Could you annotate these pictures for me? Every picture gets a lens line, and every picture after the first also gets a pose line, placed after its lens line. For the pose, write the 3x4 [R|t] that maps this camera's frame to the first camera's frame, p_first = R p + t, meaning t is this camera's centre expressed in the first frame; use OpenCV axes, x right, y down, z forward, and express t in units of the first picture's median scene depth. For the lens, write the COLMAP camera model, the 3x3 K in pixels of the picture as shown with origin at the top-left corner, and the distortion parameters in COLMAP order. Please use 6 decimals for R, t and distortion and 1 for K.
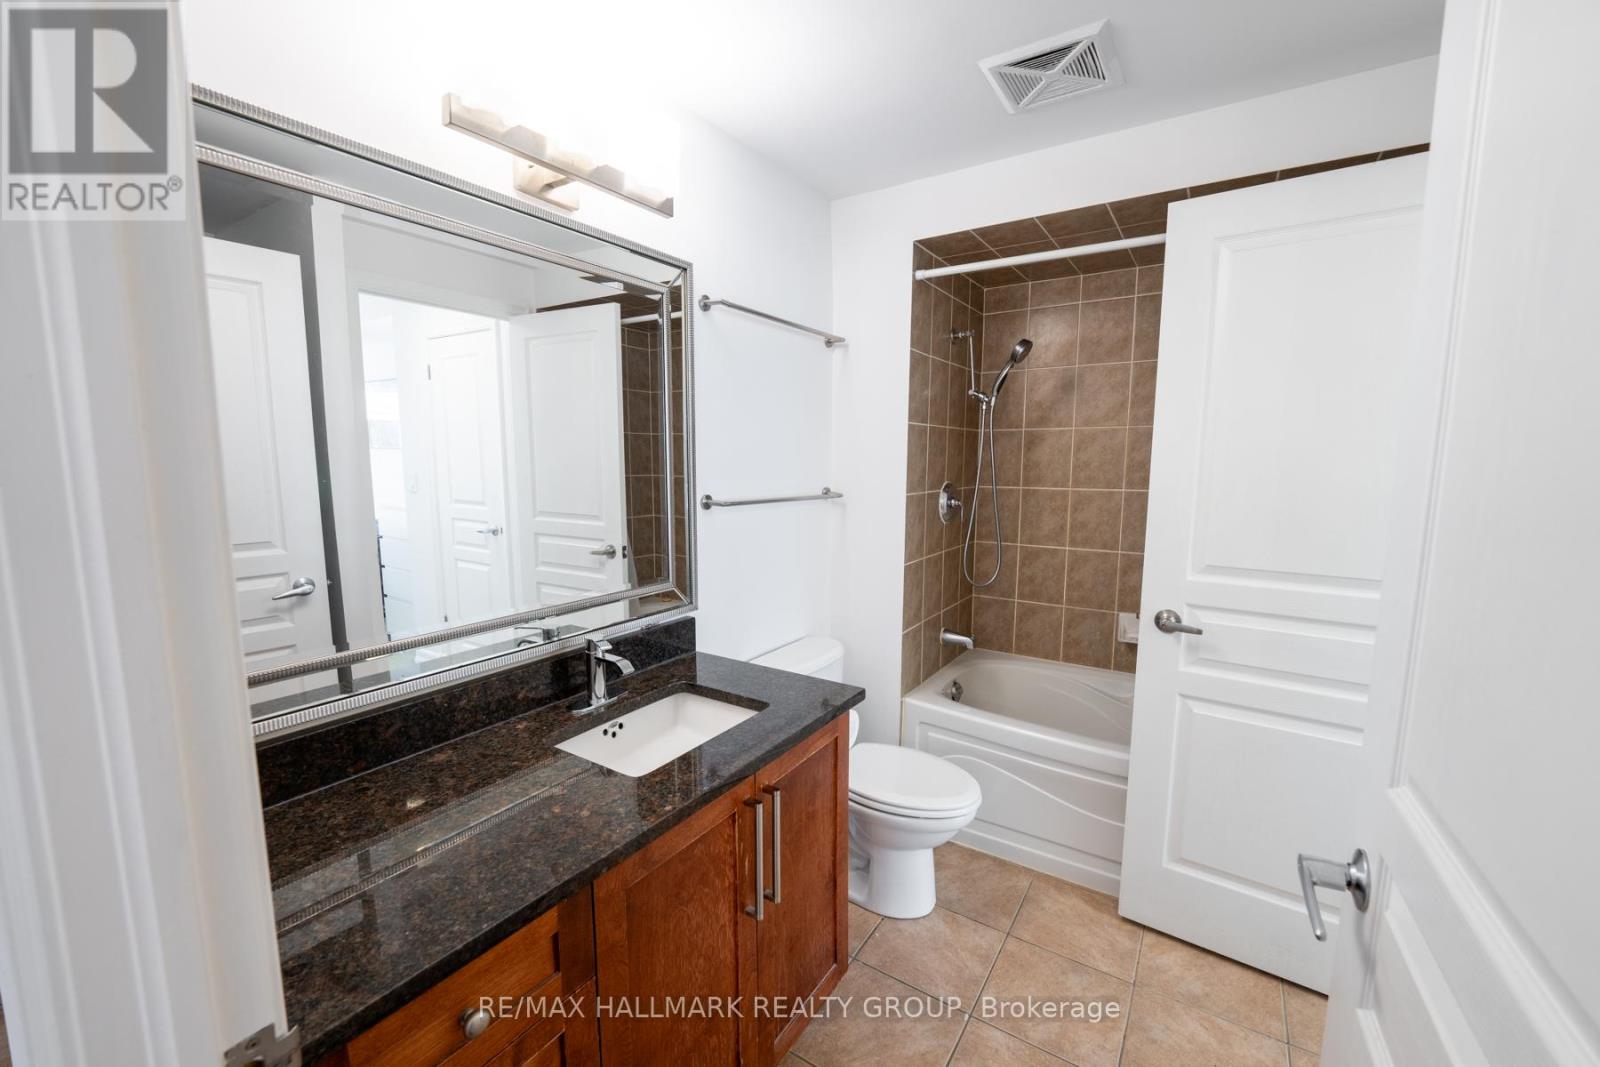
lens RADIAL K [[660.0, 0, 798.8], [0, 660.0, 540.7], [0, 0, 1]] dist [-0.002135, -0.006619]
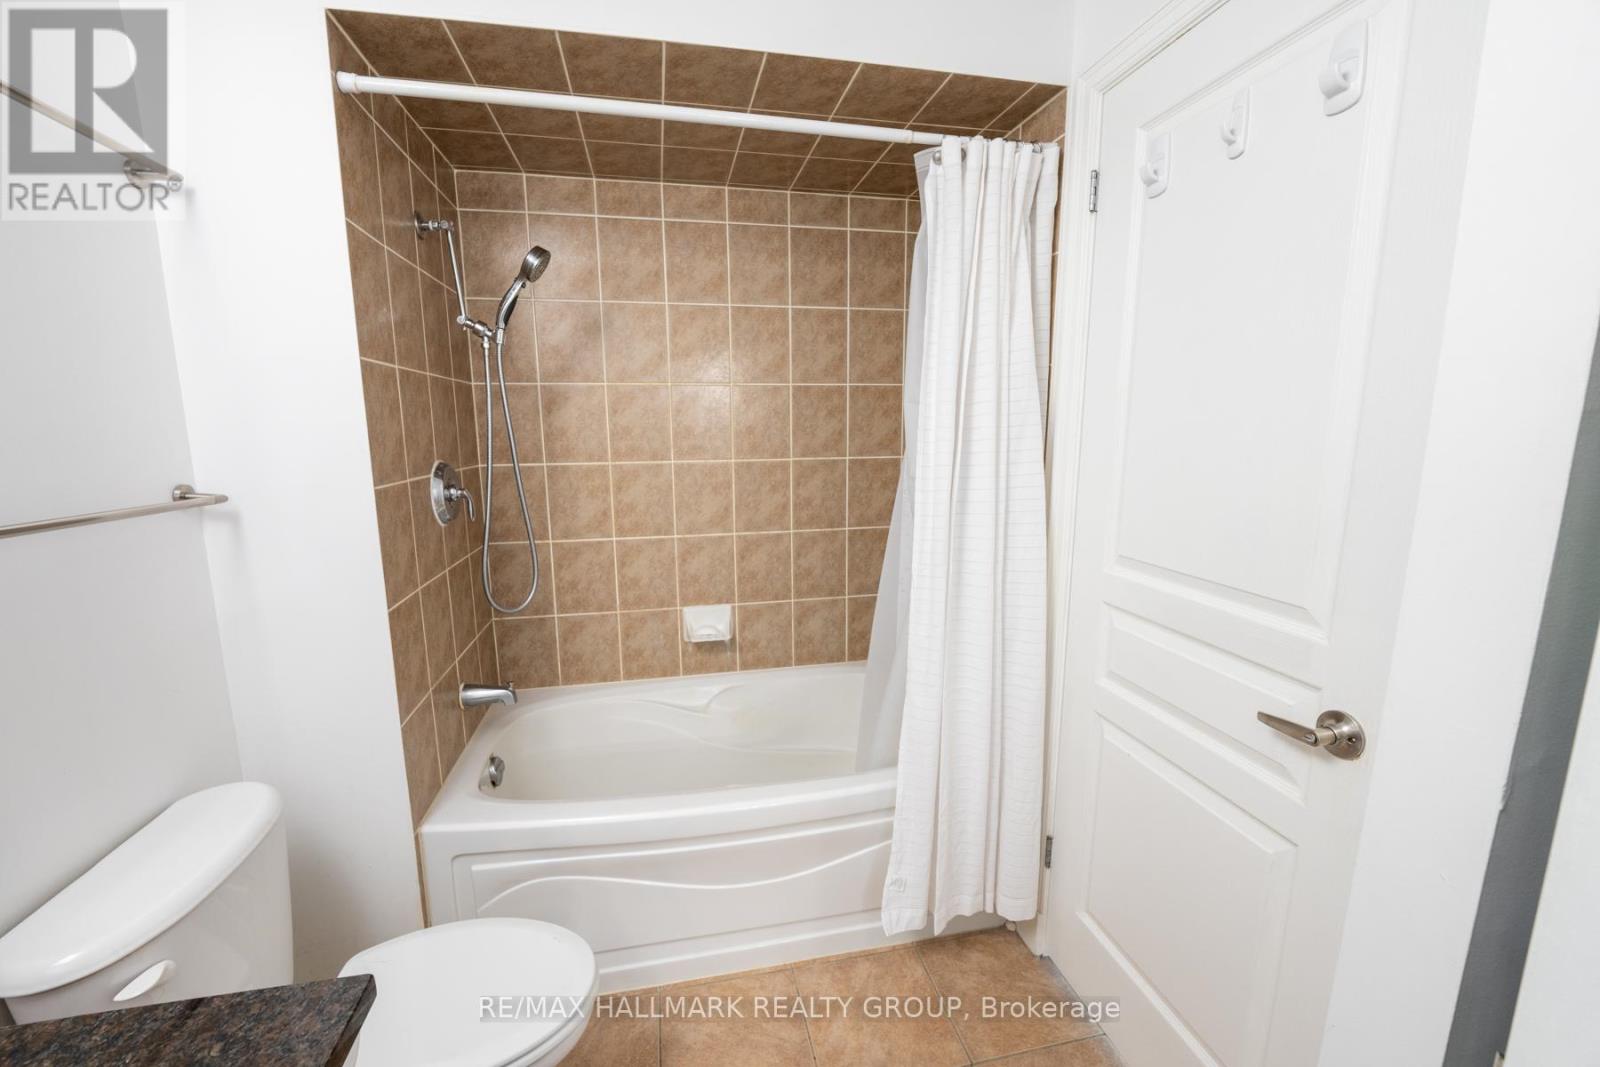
lens RADIAL K [[660.0, 0, 798.8], [0, 660.0, 540.7], [0, 0, 1]] dist [-0.002135, -0.006619]
pose [[0.717034, -0.127424, 0.685292, 0.027800], [0.096108, 0.991832, 0.083863, -0.032453], [-0.690380, 0.005730, 0.723424, 0.293638]]
